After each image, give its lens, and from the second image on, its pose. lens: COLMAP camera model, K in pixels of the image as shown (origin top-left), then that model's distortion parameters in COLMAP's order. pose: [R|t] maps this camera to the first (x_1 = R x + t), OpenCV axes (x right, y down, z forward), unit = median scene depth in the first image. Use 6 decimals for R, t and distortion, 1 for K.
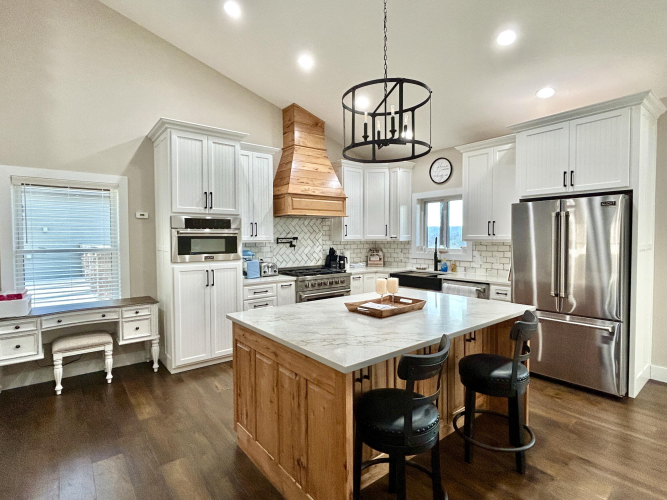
lens RADIAL K [[339.9, 0, 327.6], [0, 339.9, 250.5], [0, 0, 1]] dist [0.005859, 0.000160]
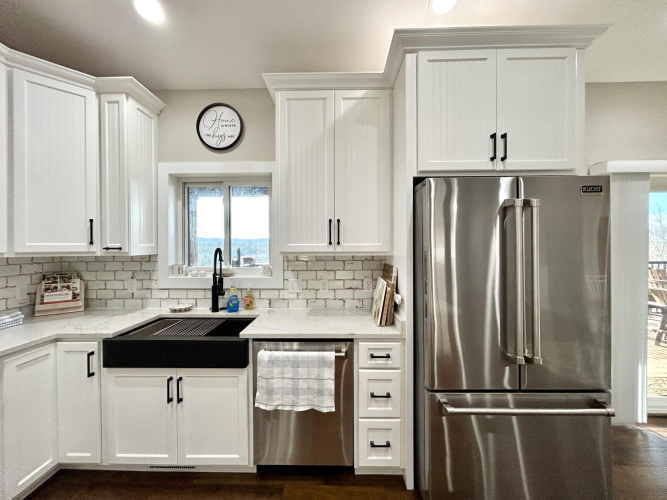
lens RADIAL K [[266.2, 0, 331.9], [0, 266.2, 248.3], [0, 0, 1]] dist [-0.004258, -0.000161]
pose [[0.630833, 0.000436, 0.775919, 0.113018], [0.030160, 0.999230, -0.025083, -0.022441], [-0.775332, 0.039225, 0.630334, 0.598079]]
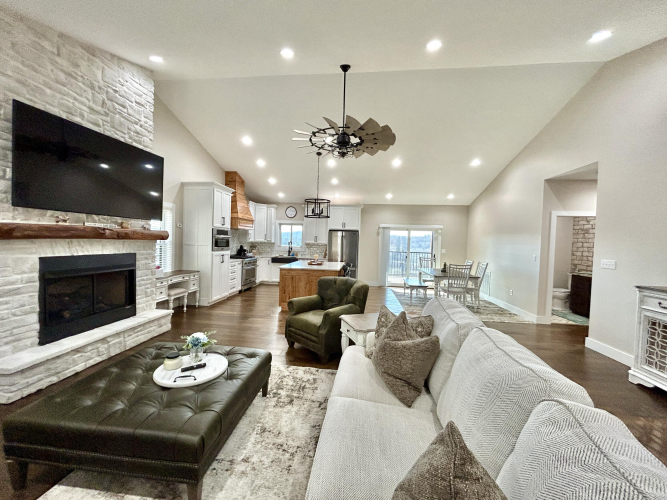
lens RADIAL K [[266.2, 0, 332.4], [0, 266.2, 253.7], [0, 0, 1]] dist [-0.004258, -0.000161]
pose [[0.690528, -0.005173, 0.723287, -0.767307], [-0.006225, 0.999895, 0.013095, 0.018476], [-0.723279, -0.013545, 0.690423, -0.435566]]
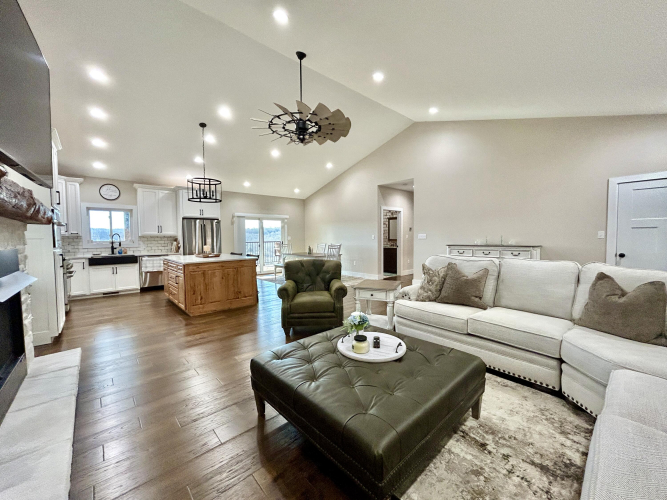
lens RADIAL K [[266.2, 0, 332.5], [0, 266.2, 249.4], [0, 0, 1]] dist [-0.004258, -0.000161]
pose [[-0.076757, -0.037149, 0.996358, -1.002147], [0.052624, 0.997762, 0.041255, 0.038558], [-0.995660, 0.055599, -0.074630, 0.065527]]
